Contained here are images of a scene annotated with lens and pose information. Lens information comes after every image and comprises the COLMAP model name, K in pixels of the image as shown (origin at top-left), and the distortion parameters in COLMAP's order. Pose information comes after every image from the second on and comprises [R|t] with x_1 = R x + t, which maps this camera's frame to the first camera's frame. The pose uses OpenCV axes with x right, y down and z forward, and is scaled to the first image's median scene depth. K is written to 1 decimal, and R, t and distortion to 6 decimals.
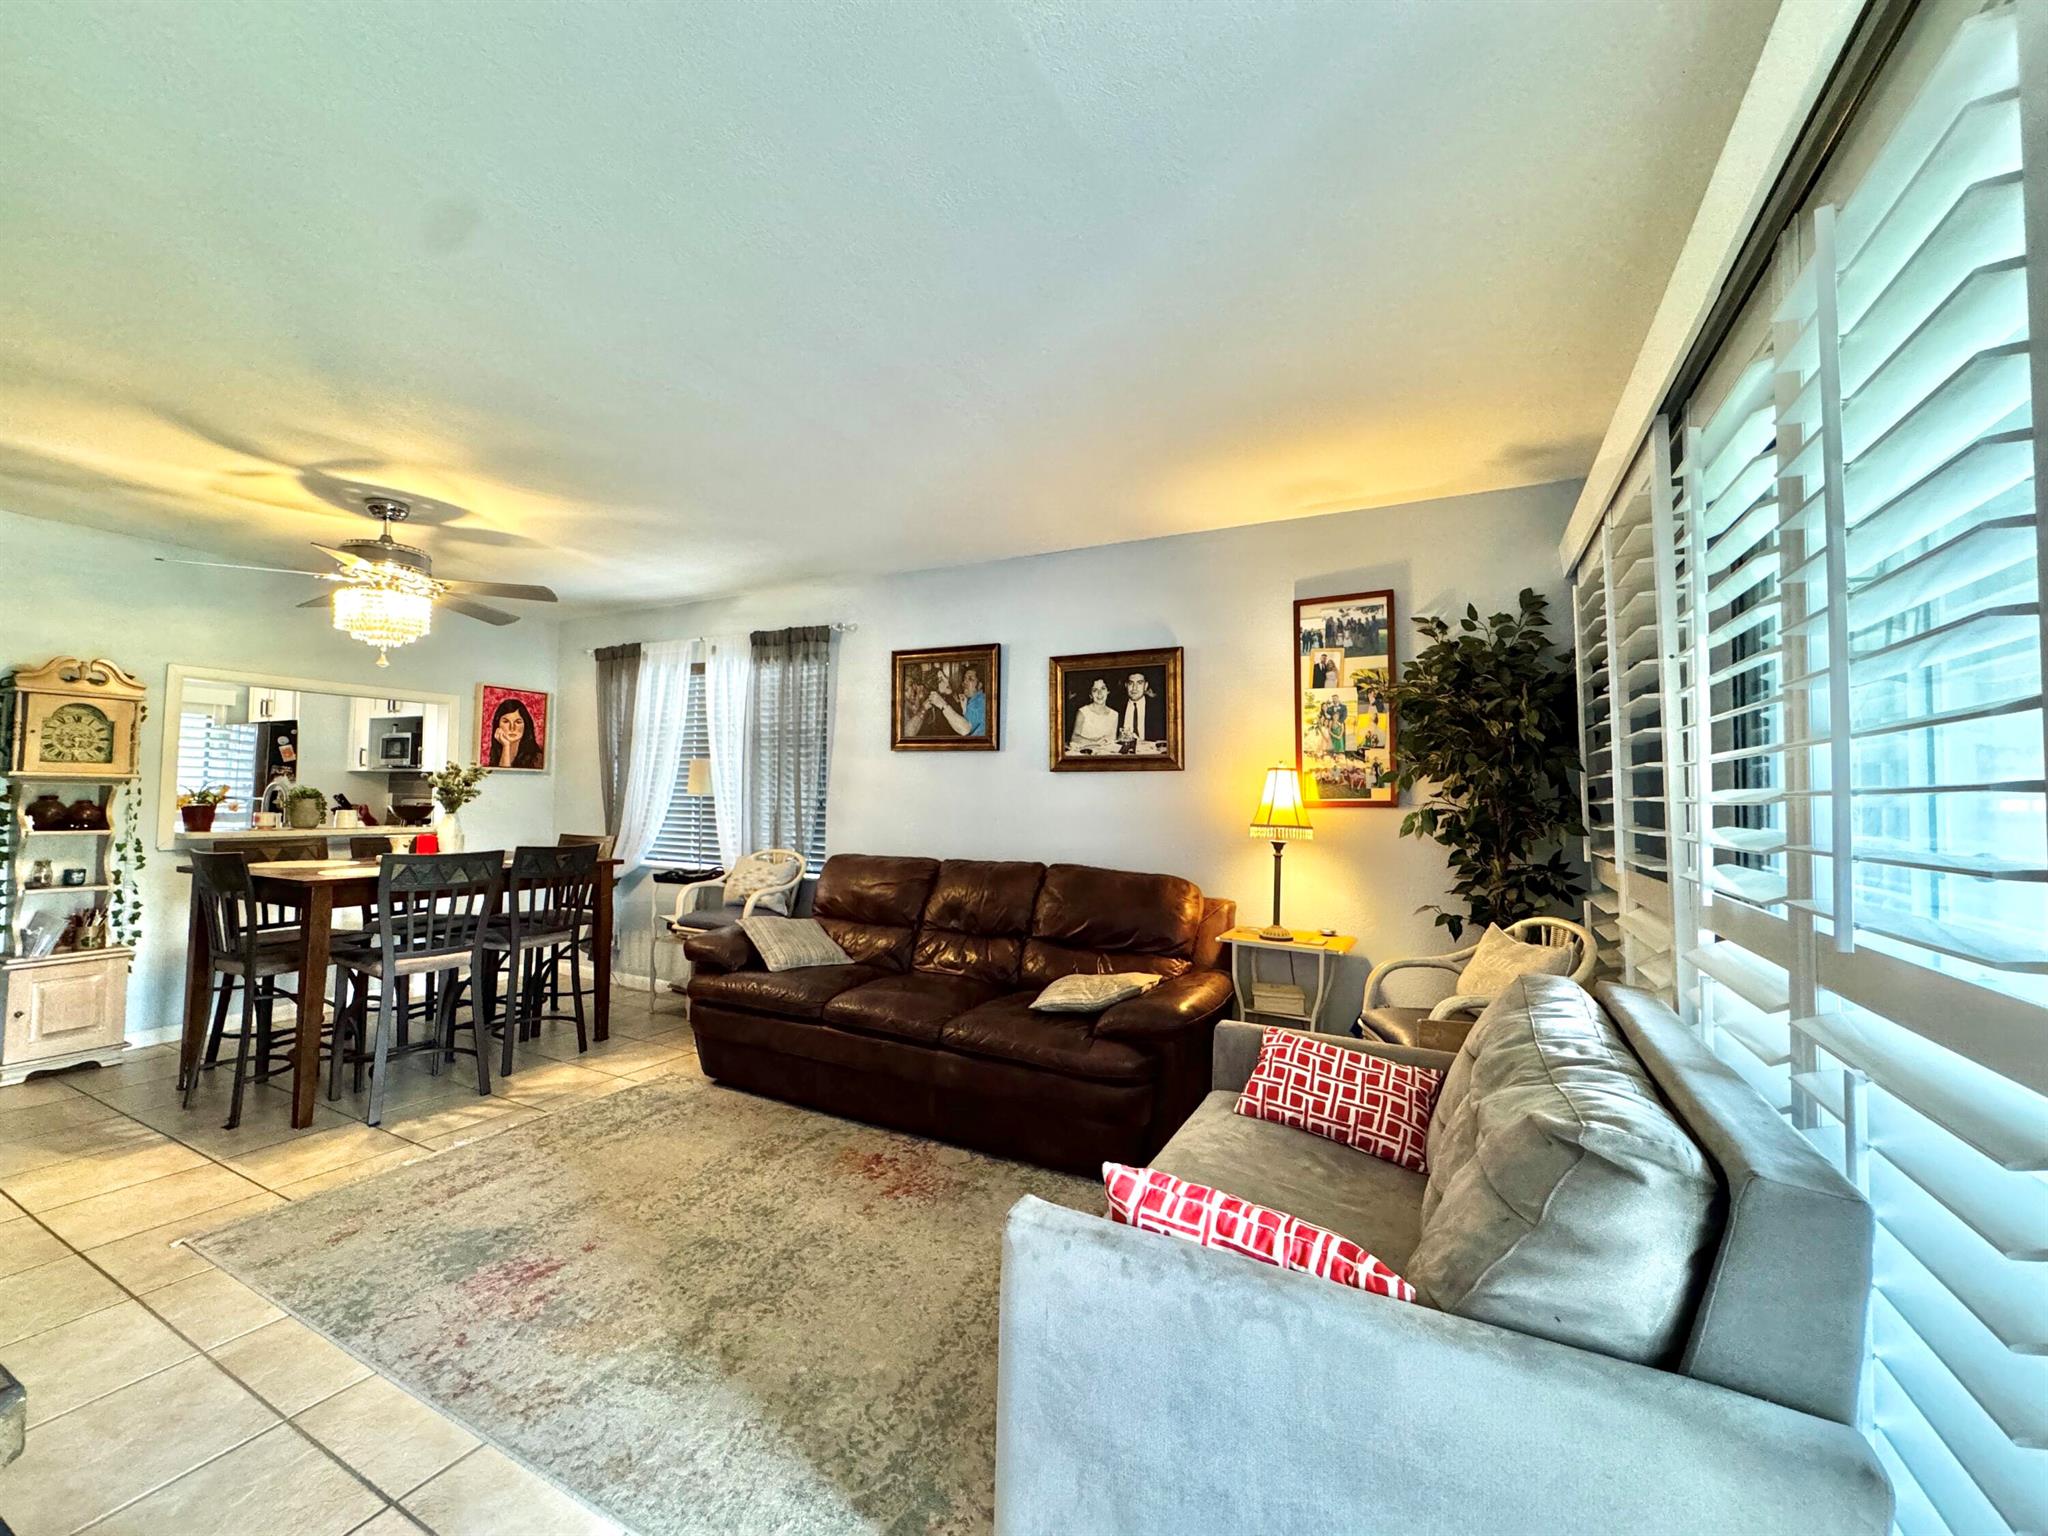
lens RADIAL K [[815.4, 0, 1023.0], [0, 815.4, 767.1], [0, 0, 1]] dist [-0.003325, 0.000504]
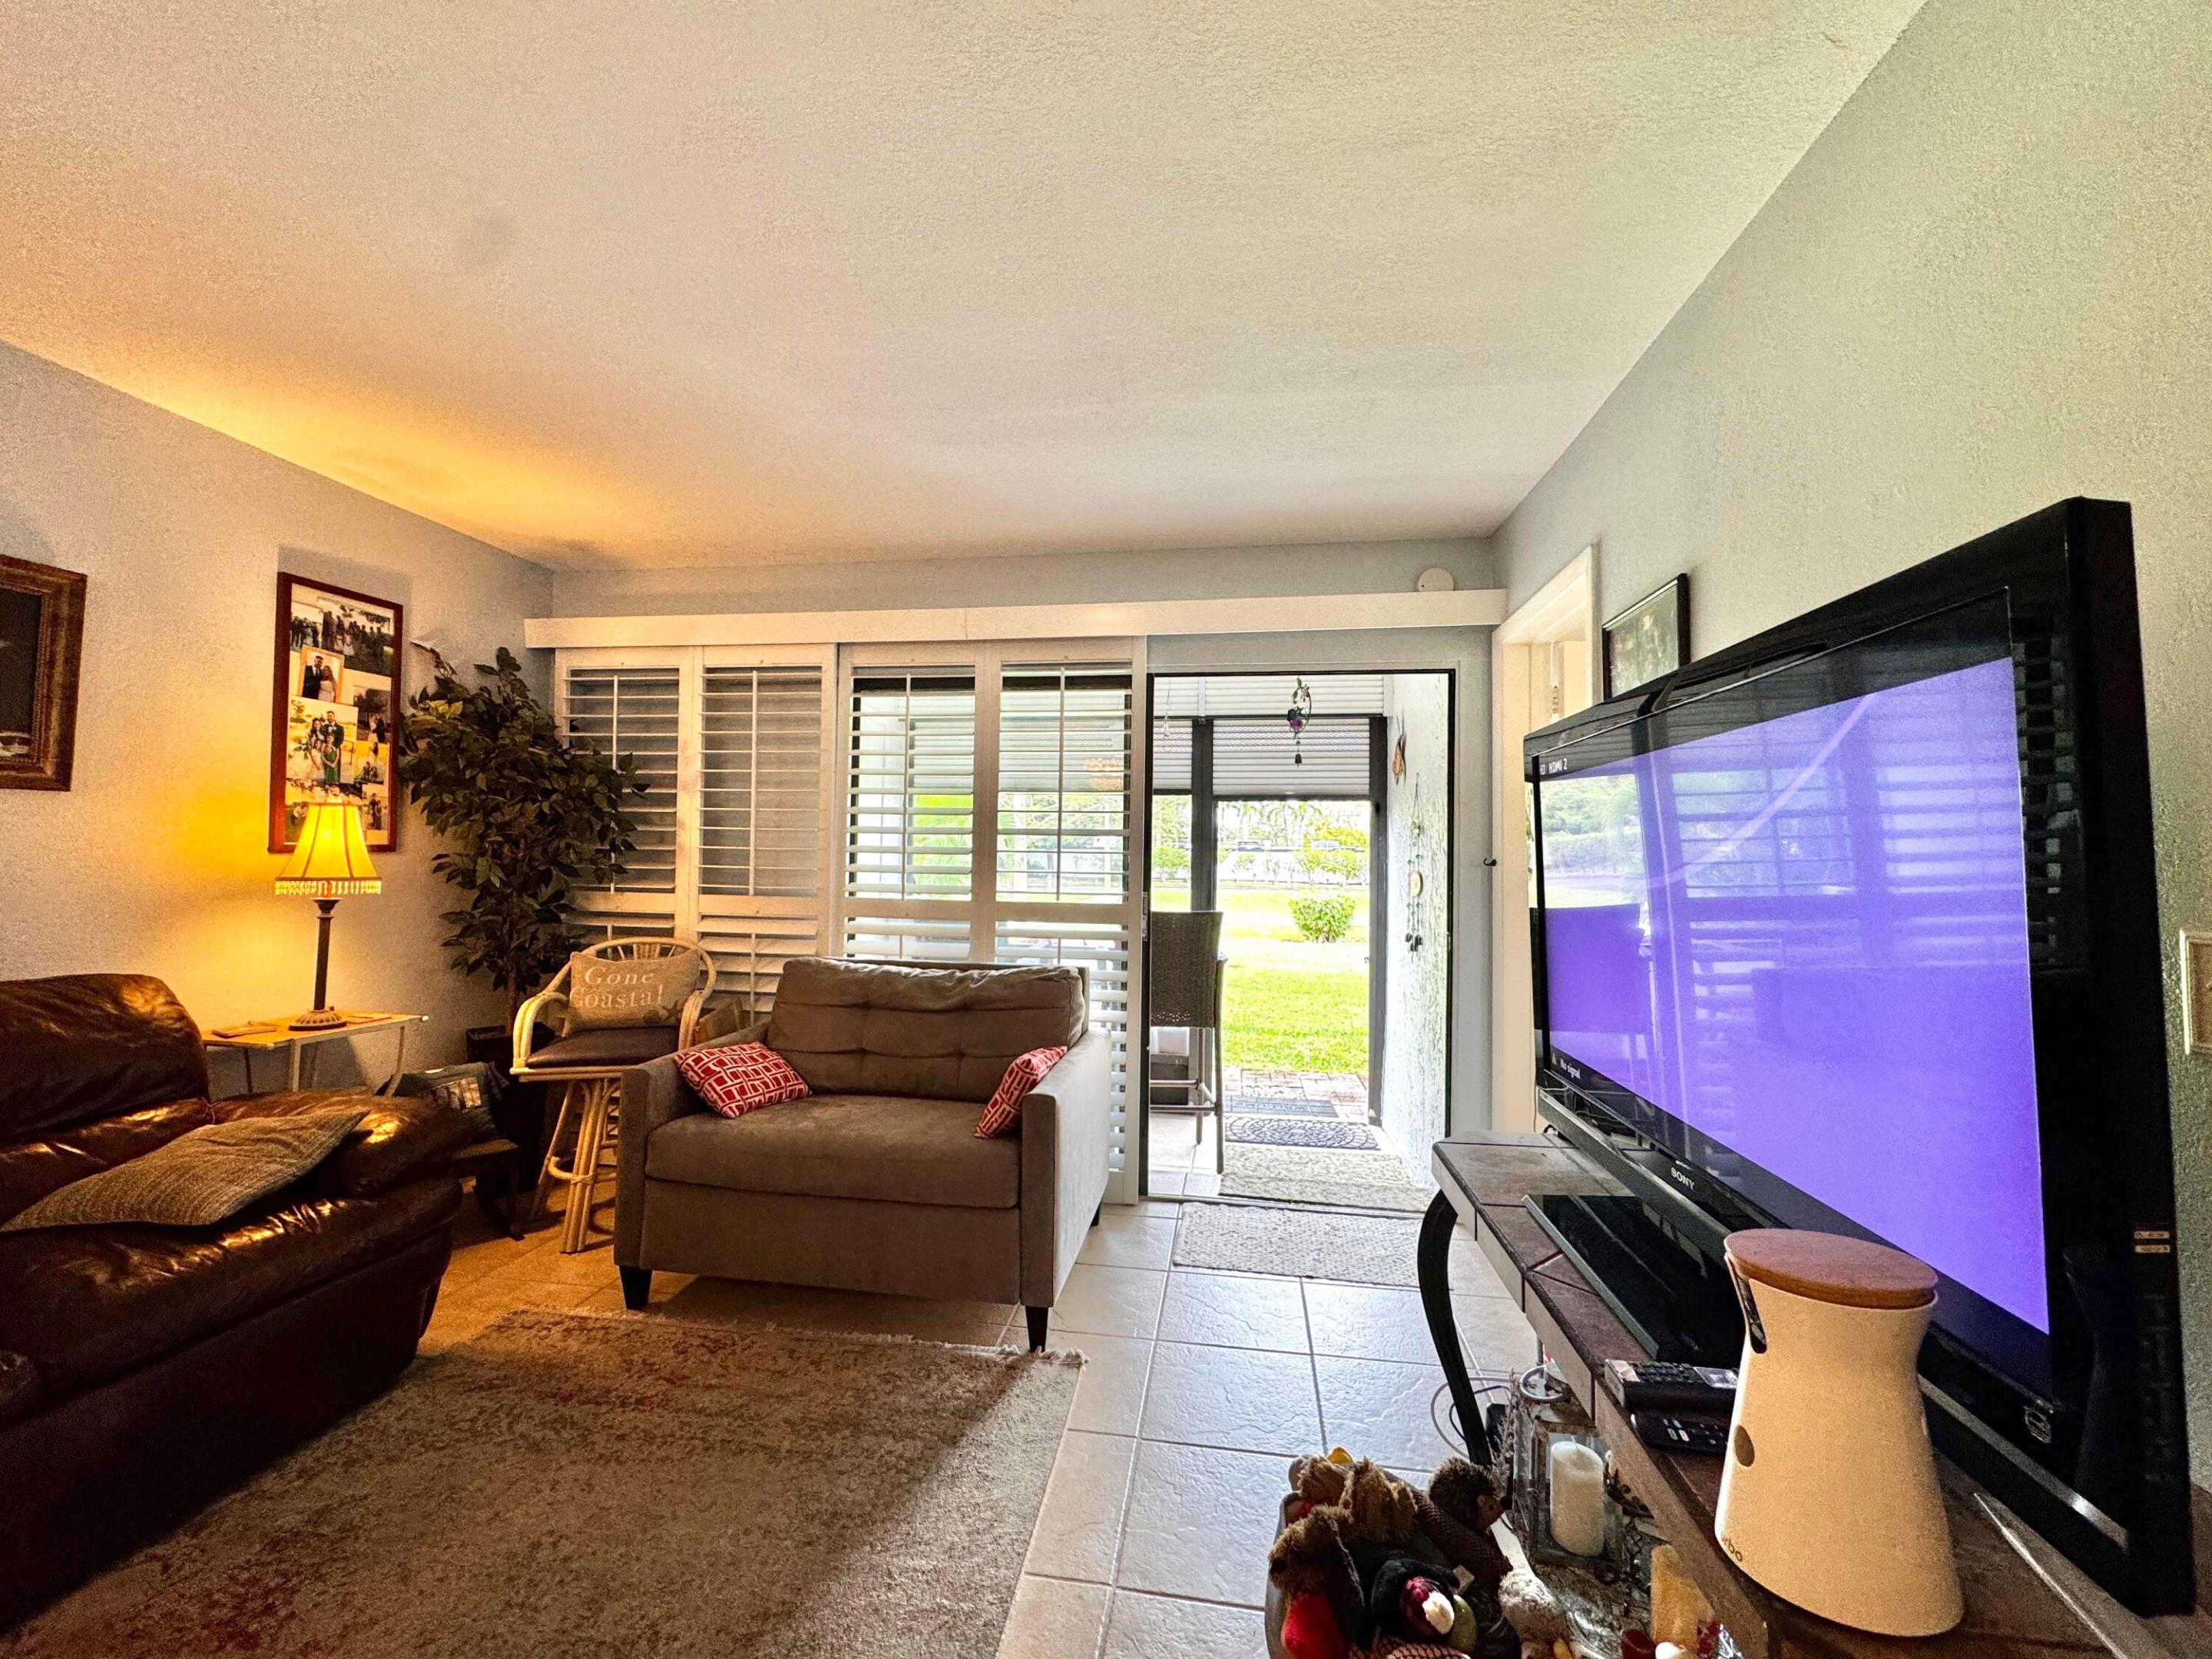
lens RADIAL K [[880.7, 0, 1104.9], [0, 880.7, 828.5], [0, 0, 1]] dist [-0.003325, 0.000504]
pose [[-0.328864, 0.008906, 0.944335, -0.663840], [-0.057162, 0.997934, -0.029318, 0.007308], [-0.942646, -0.063622, -0.327675, 0.554393]]
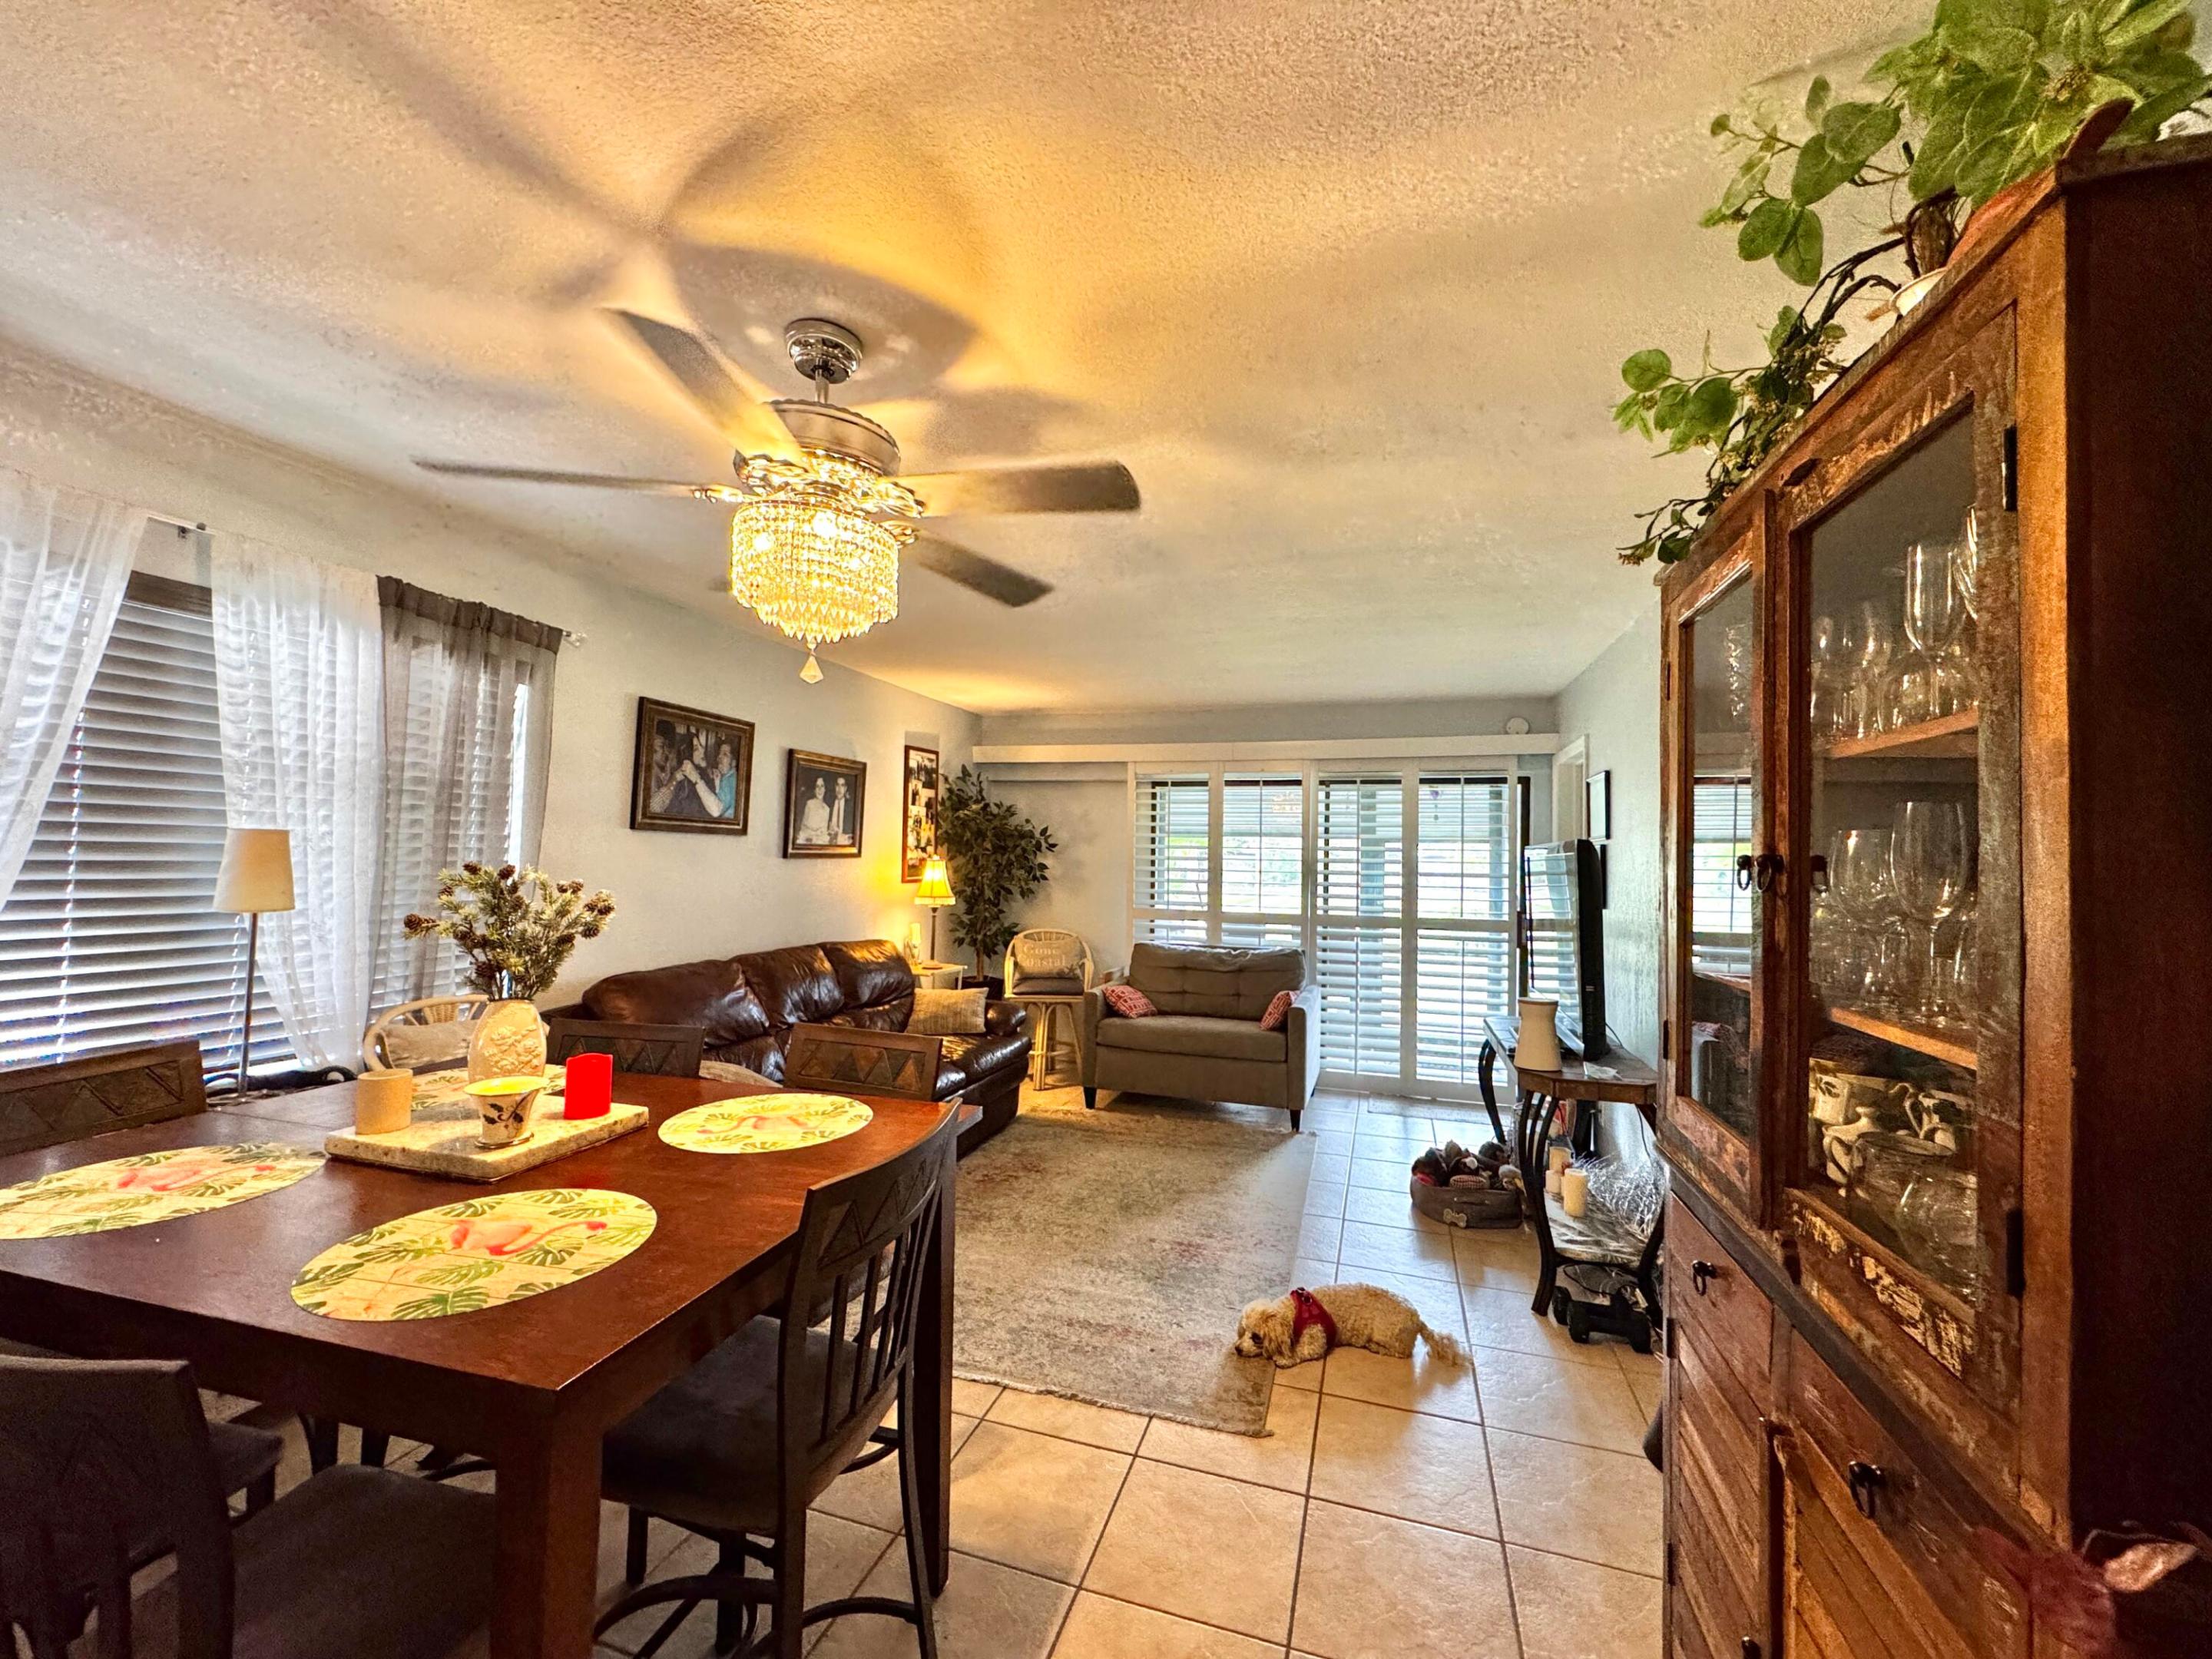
lens RADIAL K [[880.7, 0, 1104.9], [0, 880.7, 828.5], [0, 0, 1]] dist [-0.003325, 0.000504]
pose [[-0.175925, 0.010630, 0.984346, -1.330979], [-0.062936, 0.997775, -0.022023, -0.039433], [-0.982390, -0.065826, -0.174865, 0.929031]]
